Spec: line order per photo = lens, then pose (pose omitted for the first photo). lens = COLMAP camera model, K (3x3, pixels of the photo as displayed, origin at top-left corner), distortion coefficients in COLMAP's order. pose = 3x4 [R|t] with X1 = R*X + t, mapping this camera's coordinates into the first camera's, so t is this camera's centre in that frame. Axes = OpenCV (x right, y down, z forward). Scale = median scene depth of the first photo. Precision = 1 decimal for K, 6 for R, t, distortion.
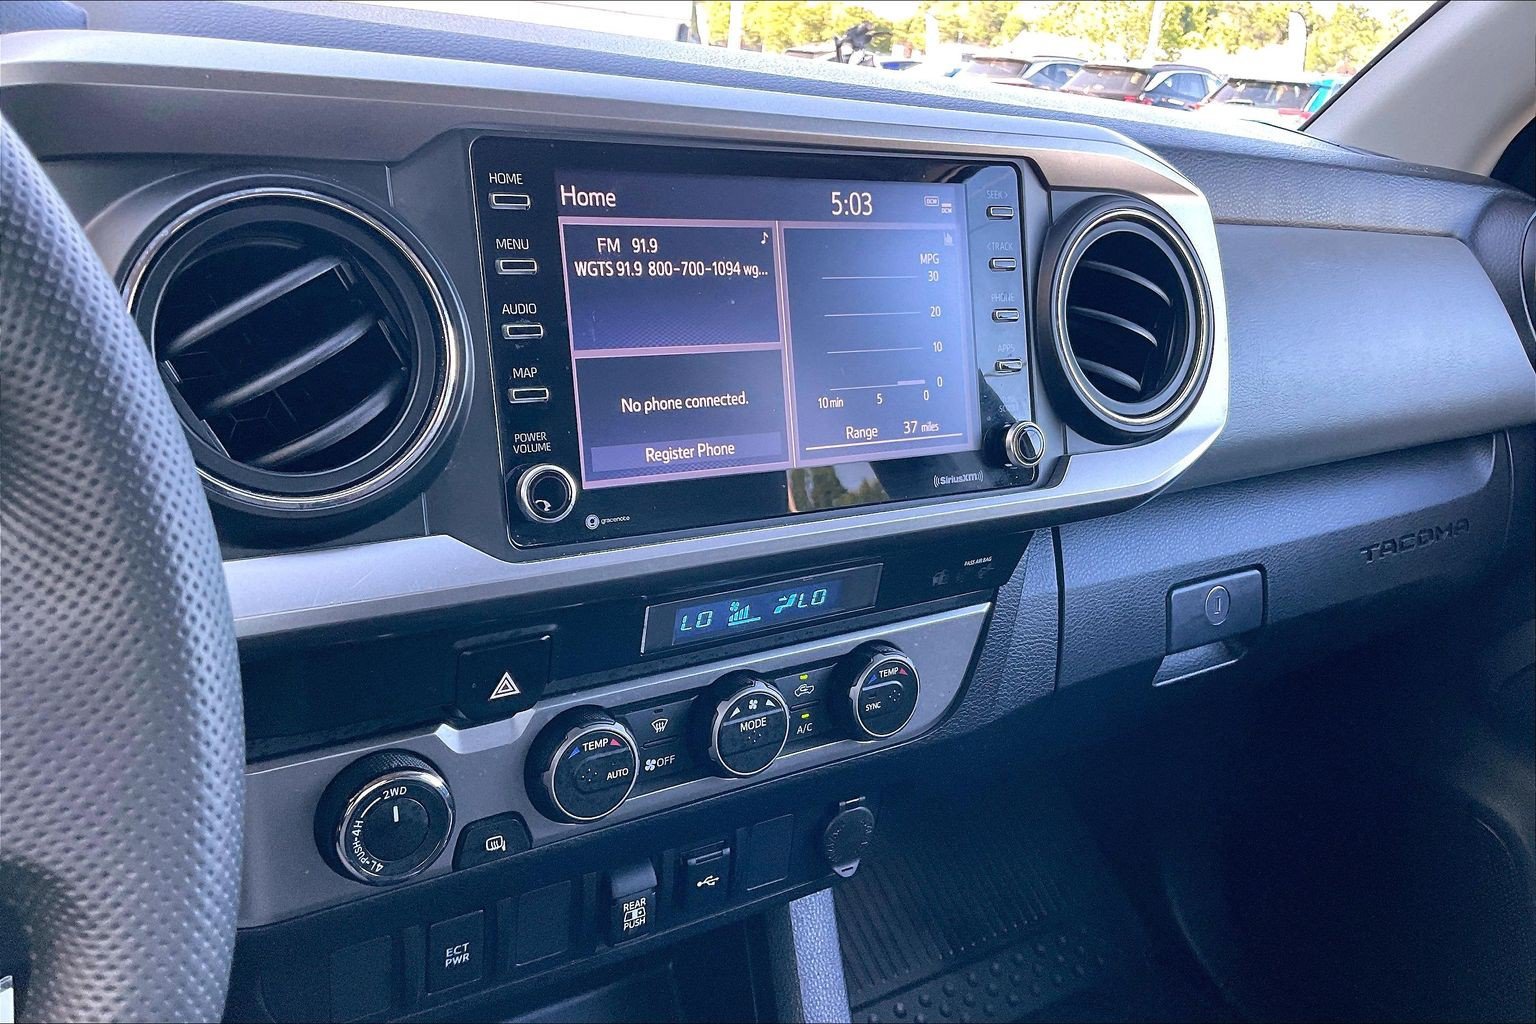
lens RADIAL K [[1233.8, 0, 773.5], [0, 1233.8, 523.0], [0, 0, 1]] dist [0.064009, -0.089898]
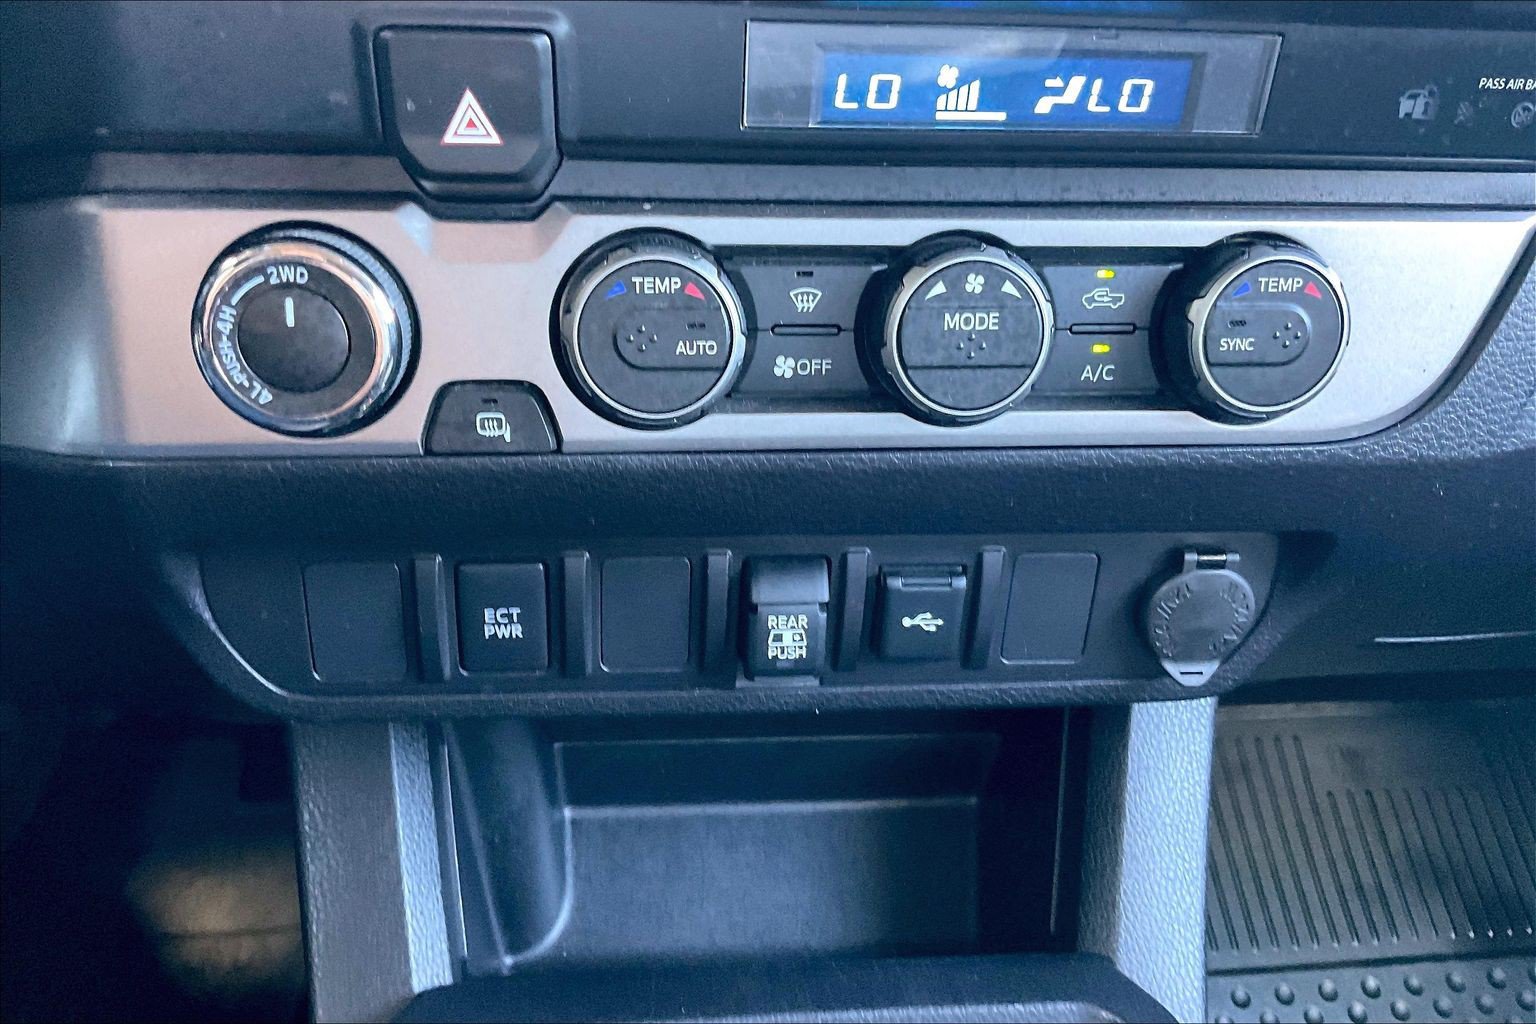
lens RADIAL K [[1233.8, 0, 765.6], [0, 1233.8, 524.0], [0, 0, 1]] dist [0.064009, -0.089898]
pose [[0.885746, 0.142864, -0.441637, 0.150878], [-0.110218, 0.988978, 0.098869, 0.196647], [0.450894, -0.038897, 0.891729, 0.433409]]
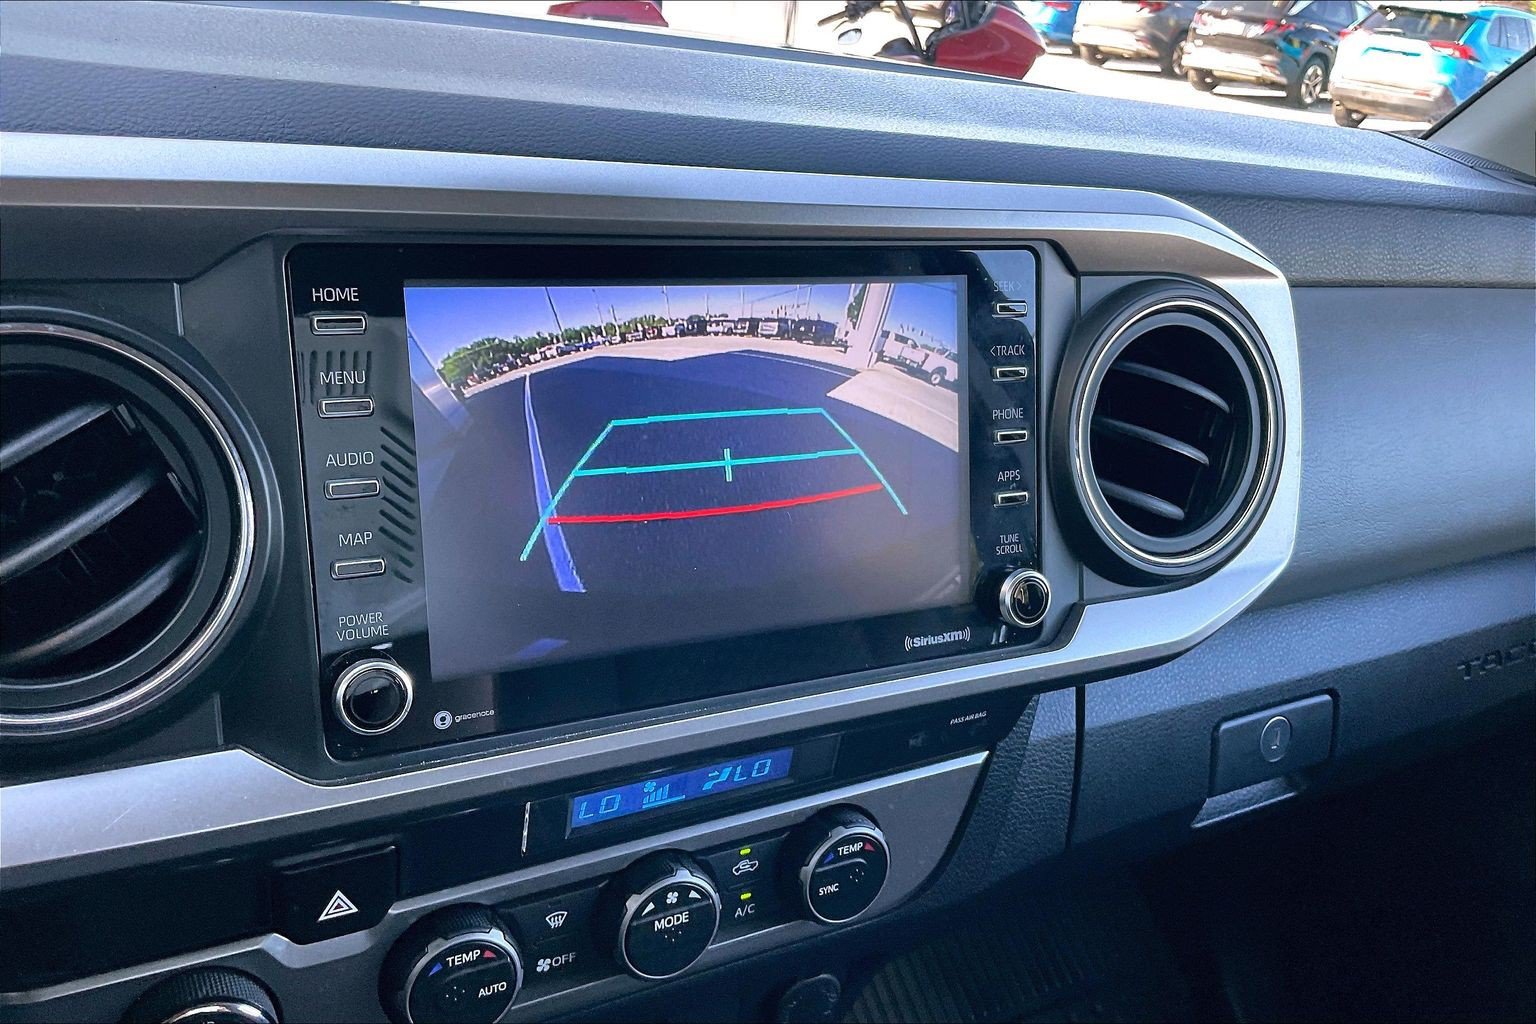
lens RADIAL K [[1233.8, 0, 760.6], [0, 1233.8, 525.5], [0, 0, 1]] dist [0.064009, -0.089898]
pose [[0.995479, 0.052133, -0.079389, 0.089864], [-0.048089, 0.997487, 0.052028, -0.139389], [0.081902, -0.047975, 0.995485, 0.177534]]
